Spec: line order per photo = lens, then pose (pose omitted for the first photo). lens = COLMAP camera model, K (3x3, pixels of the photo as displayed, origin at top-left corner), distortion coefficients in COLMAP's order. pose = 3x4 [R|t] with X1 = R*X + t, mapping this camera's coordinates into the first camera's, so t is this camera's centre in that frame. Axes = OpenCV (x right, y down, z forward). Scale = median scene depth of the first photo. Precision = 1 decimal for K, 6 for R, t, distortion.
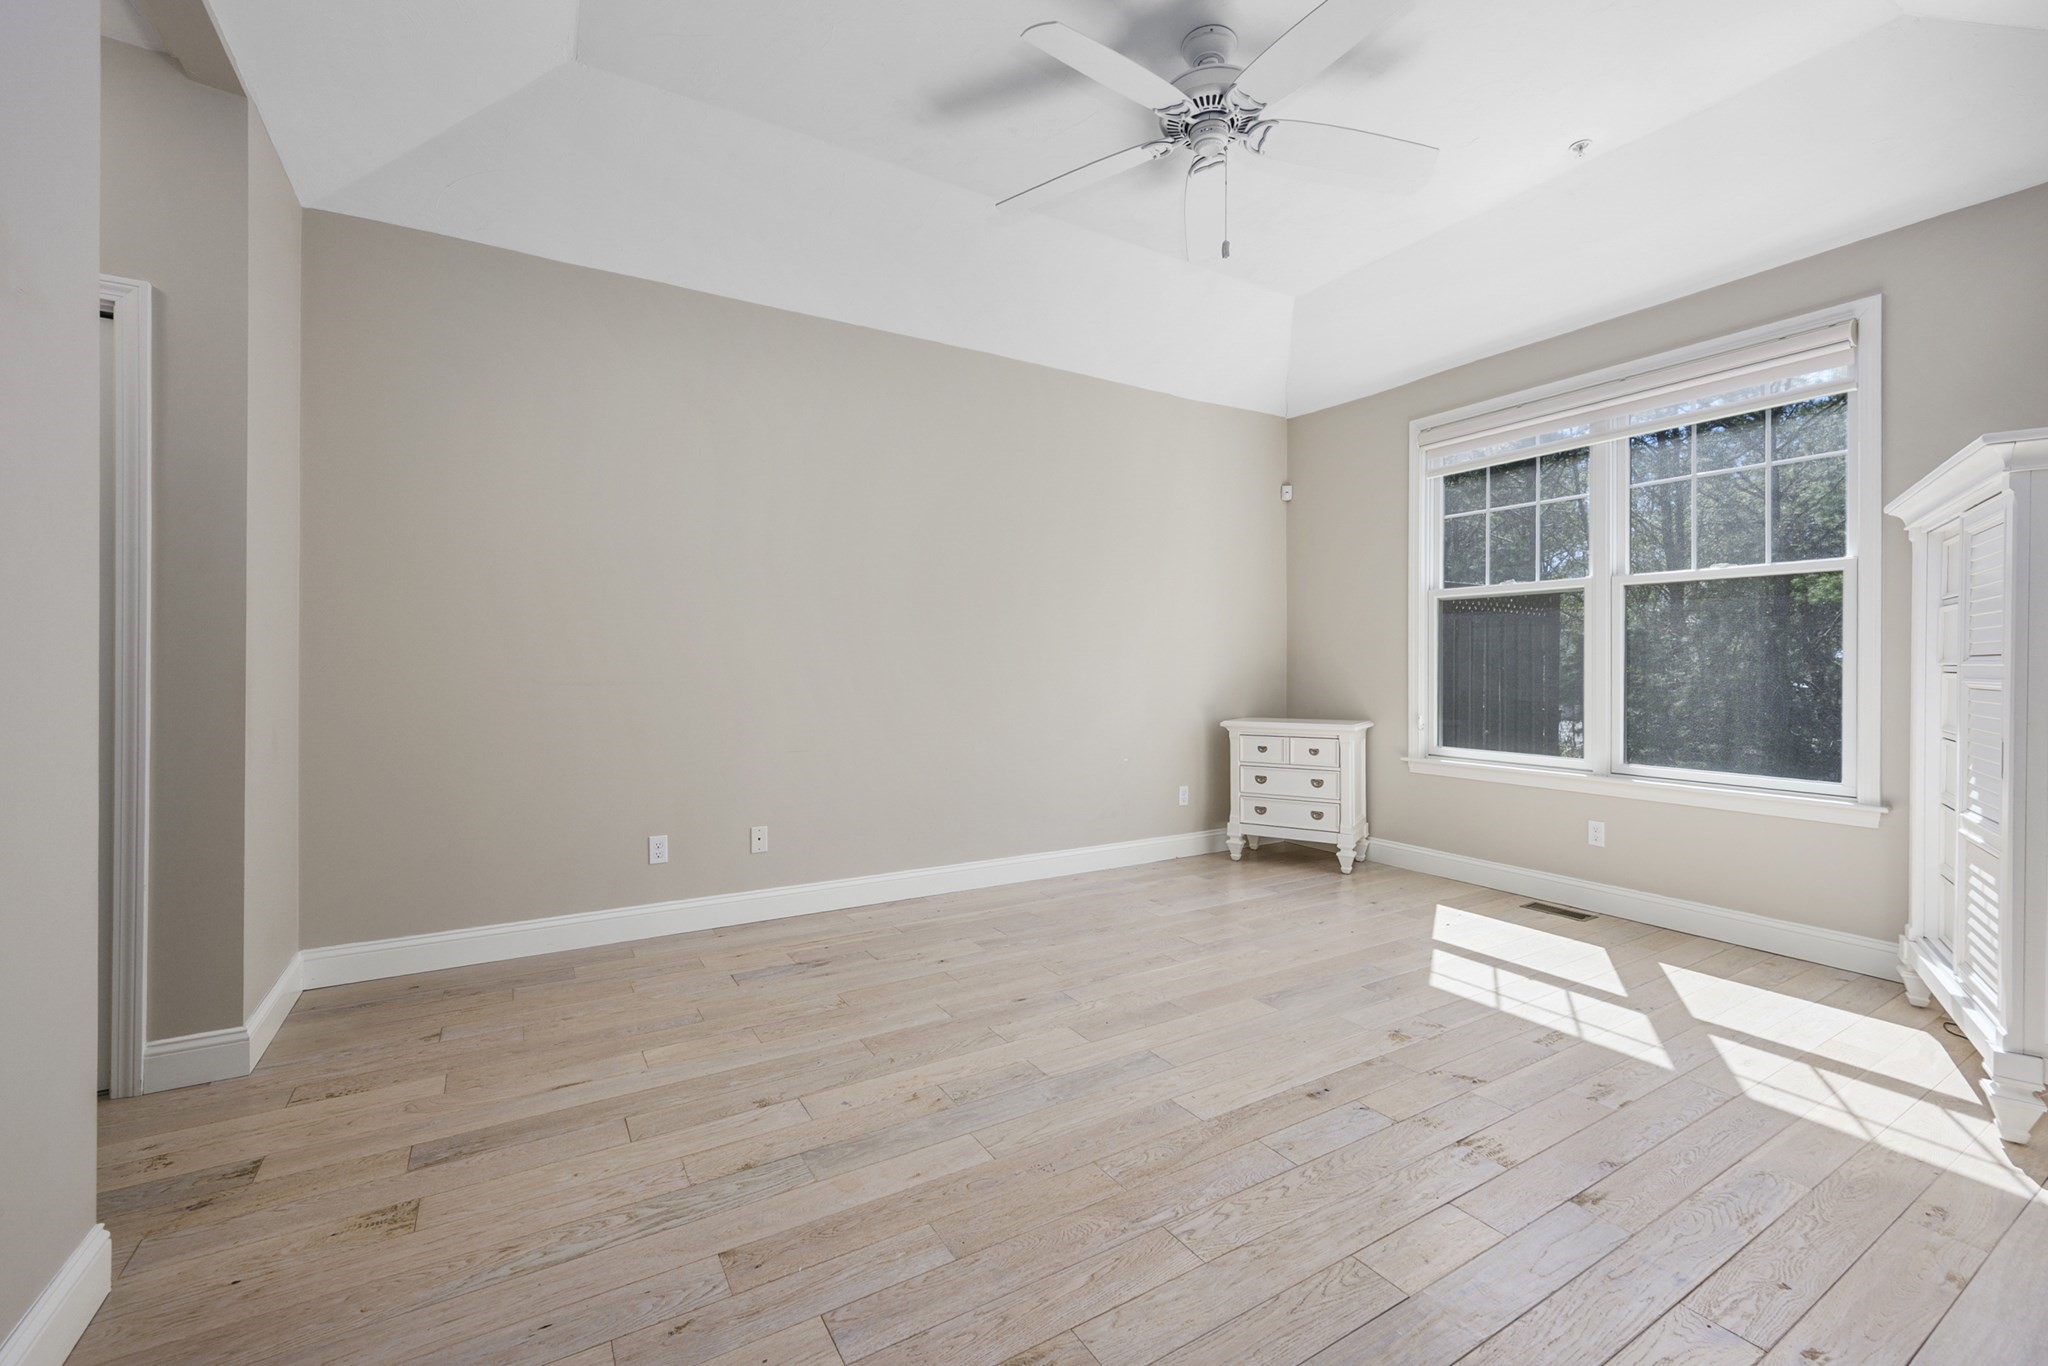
lens RADIAL K [[836.9, 0, 1028.2], [0, 836.9, 677.2], [0, 0, 1]] dist [0.000213, 0.000052]
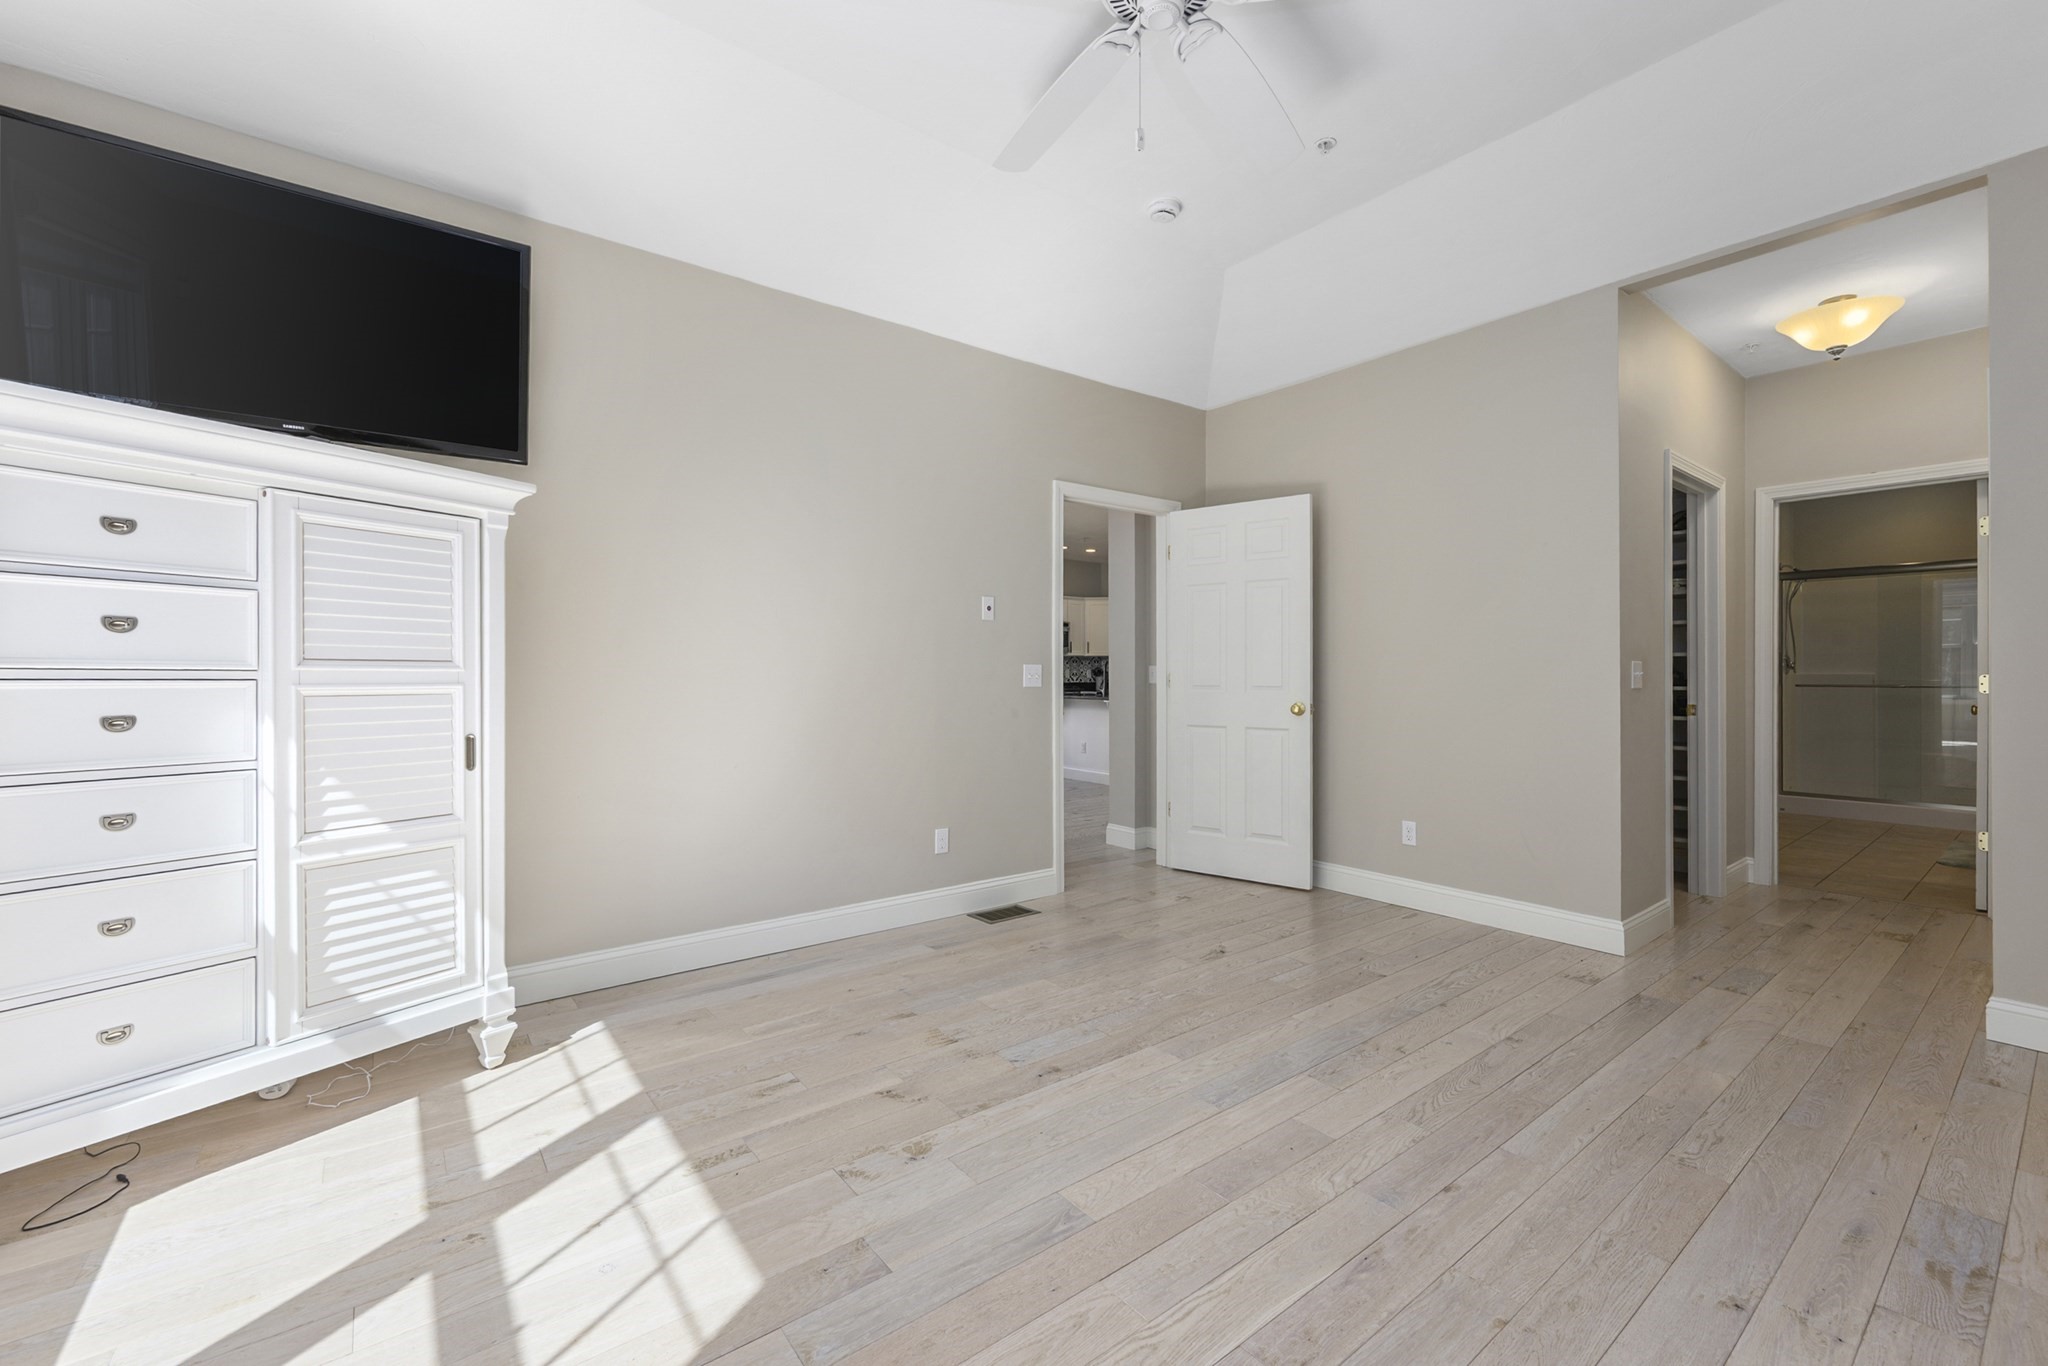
lens RADIAL K [[817.7, 0, 1026.2], [0, 817.7, 672.8], [0, 0, 1]] dist [0.001288, 0.000179]
pose [[-0.993502, 0.000815, -0.113813, 0.453484], [-0.000634, 0.999919, 0.012695, -0.025055], [0.113815, 0.012685, -0.993421, 1.860058]]
